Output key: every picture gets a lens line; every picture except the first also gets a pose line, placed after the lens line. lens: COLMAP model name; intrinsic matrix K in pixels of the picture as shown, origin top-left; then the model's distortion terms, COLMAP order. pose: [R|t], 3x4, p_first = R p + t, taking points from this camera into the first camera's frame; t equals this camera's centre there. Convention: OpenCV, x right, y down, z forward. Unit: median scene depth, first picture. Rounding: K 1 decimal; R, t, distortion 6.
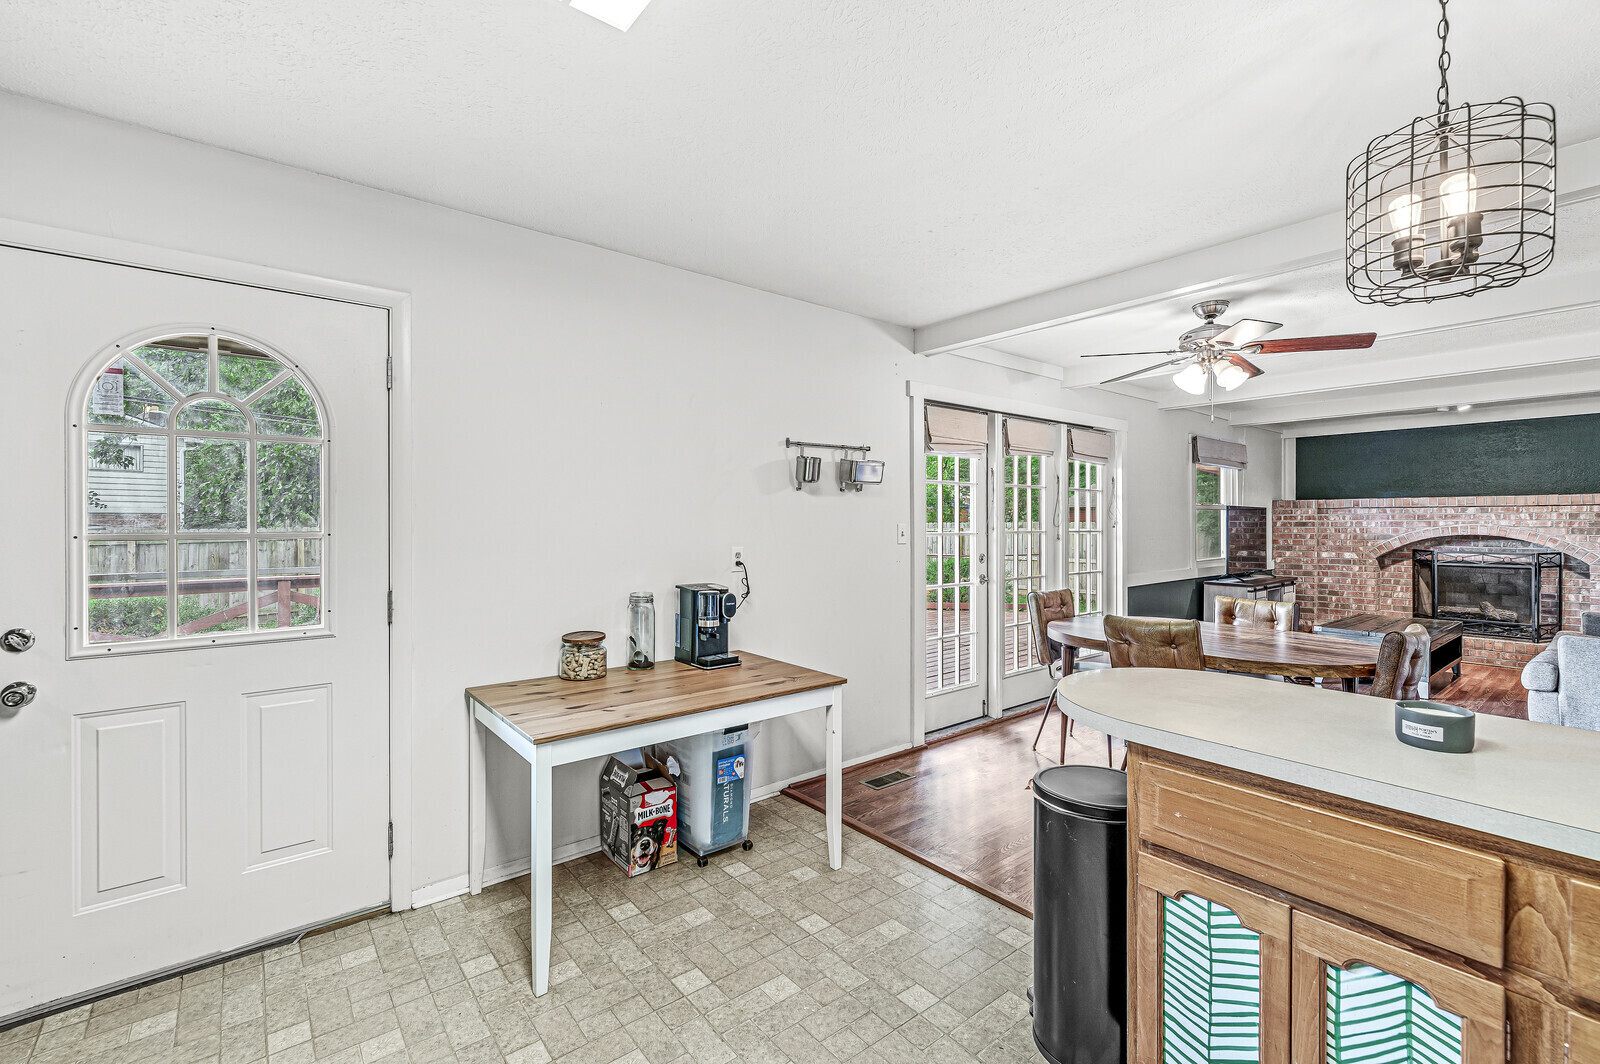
lens RADIAL K [[700.9, 0, 798.3], [0, 700.9, 520.3], [0, 0, 1]] dist [0.000349, 0.000300]
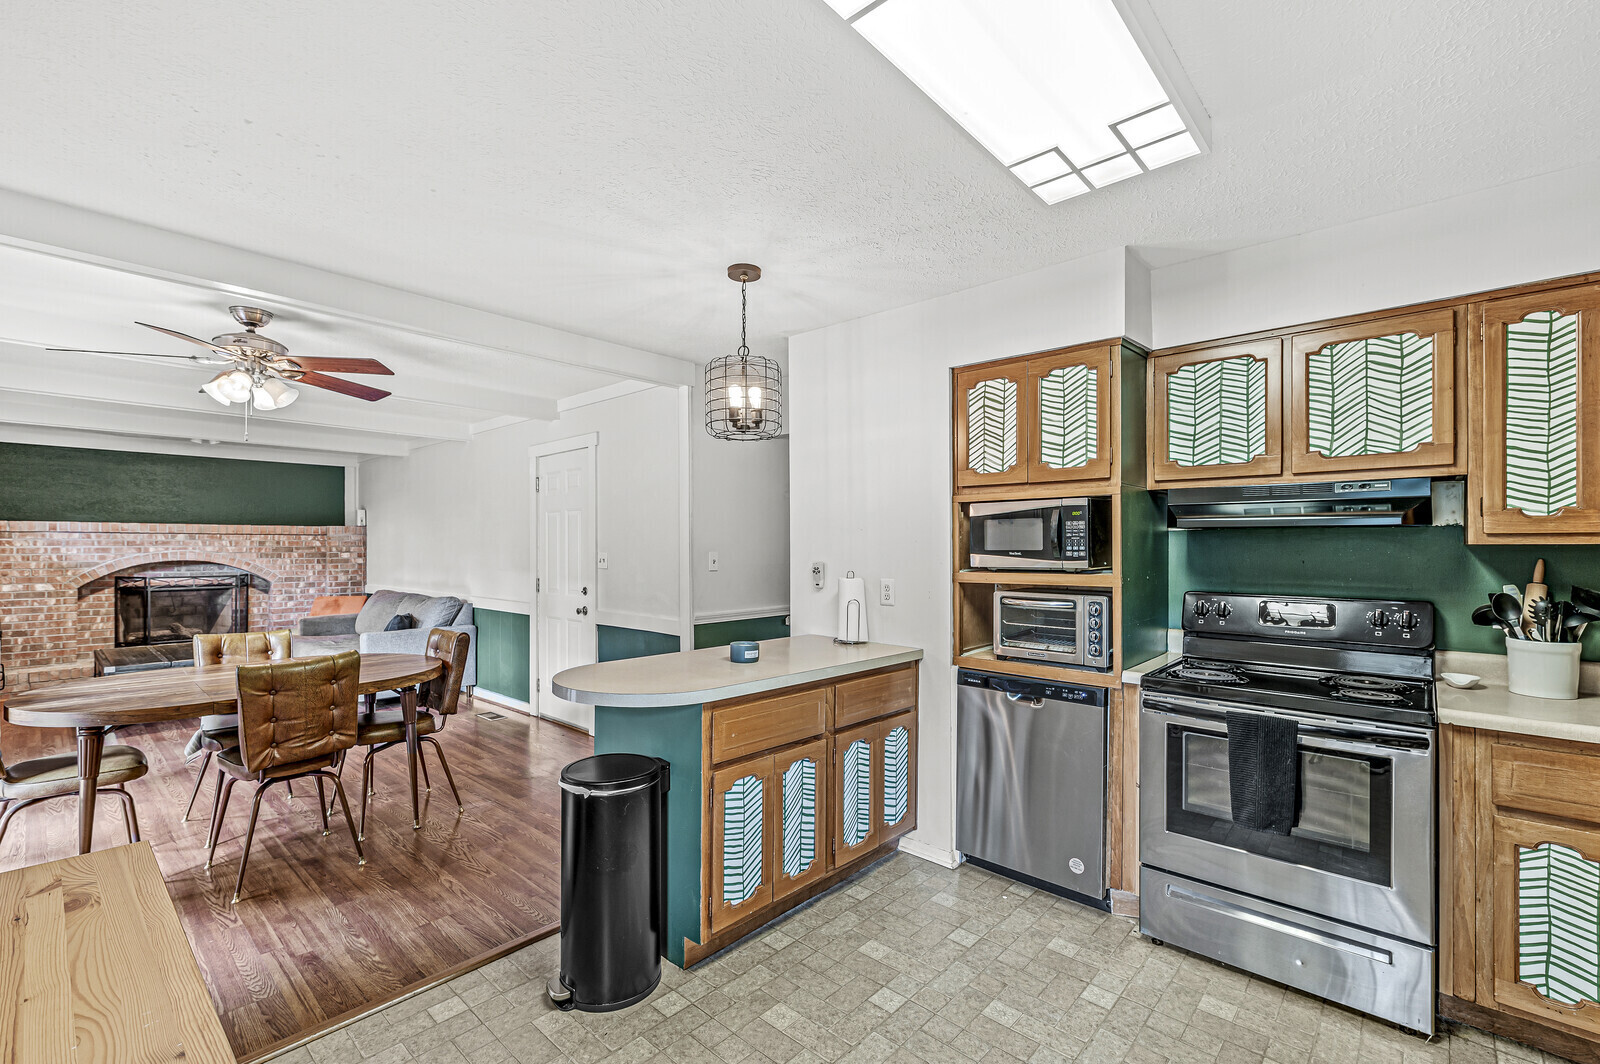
lens RADIAL K [[700.9, 0, 806.8], [0, 700.9, 544.9], [0, 0, 1]] dist [0.000349, 0.000300]
pose [[-0.150154, 0.002444, 0.988660, -0.225089], [-0.003120, 0.999991, -0.002946, -0.002310], [-0.988658, -0.003527, -0.150145, 0.226417]]
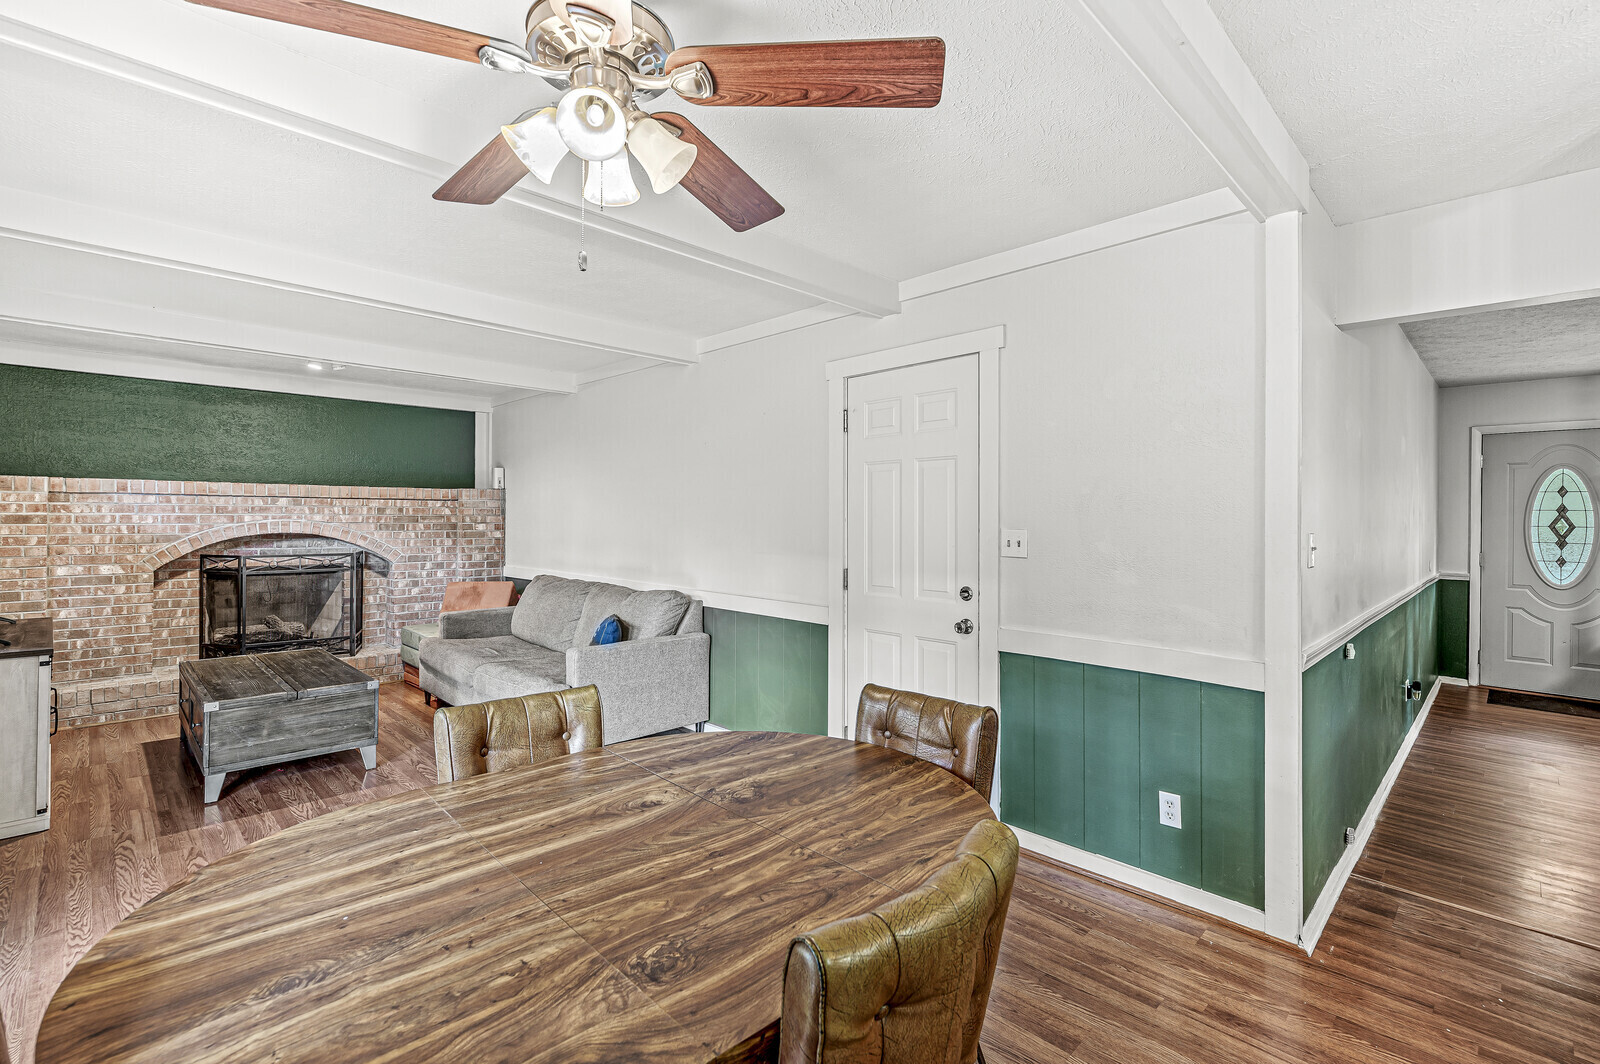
lens RADIAL K [[722.8, 0, 805.4], [0, 722.8, 517.8], [0, 0, 1]] dist [0.003041, -0.002320]
pose [[-0.095709, -0.001409, 0.995408, 0.098223], [-0.009486, 0.999955, 0.000504, -0.002356], [-0.995364, -0.009394, -0.095718, 0.495271]]
